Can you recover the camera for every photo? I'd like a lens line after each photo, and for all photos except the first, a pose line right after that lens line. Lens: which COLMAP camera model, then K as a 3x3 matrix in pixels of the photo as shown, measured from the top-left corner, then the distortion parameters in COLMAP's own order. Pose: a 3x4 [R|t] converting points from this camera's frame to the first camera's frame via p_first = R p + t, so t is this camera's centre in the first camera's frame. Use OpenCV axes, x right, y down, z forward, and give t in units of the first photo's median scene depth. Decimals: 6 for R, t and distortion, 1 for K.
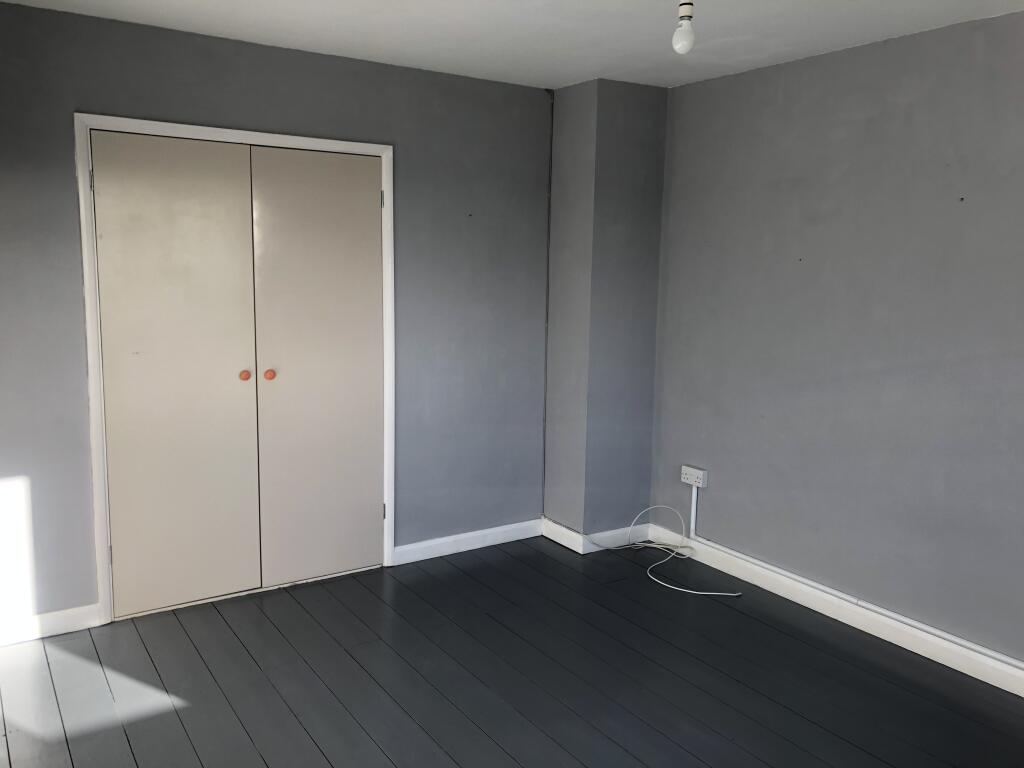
lens RADIAL K [[830.5, 0, 502.8], [0, 830.5, 375.4], [0, 0, 1]] dist [0.058119, -0.094905]
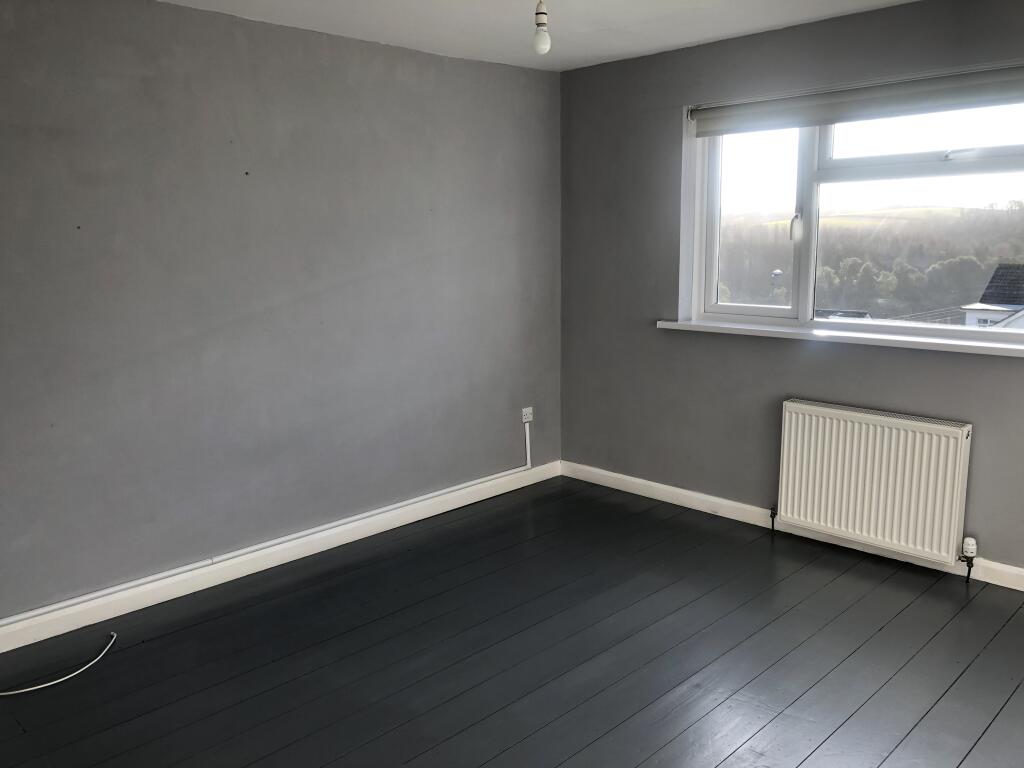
lens RADIAL K [[830.5, 0, 502.8], [0, 830.5, 375.4], [0, 0, 1]] dist [0.058119, -0.094905]
pose [[-0.205355, -0.184255, 0.961186, -0.595486], [0.136941, 0.967046, 0.214636, -0.121885], [-0.969060, 0.175702, -0.173356, 0.789979]]
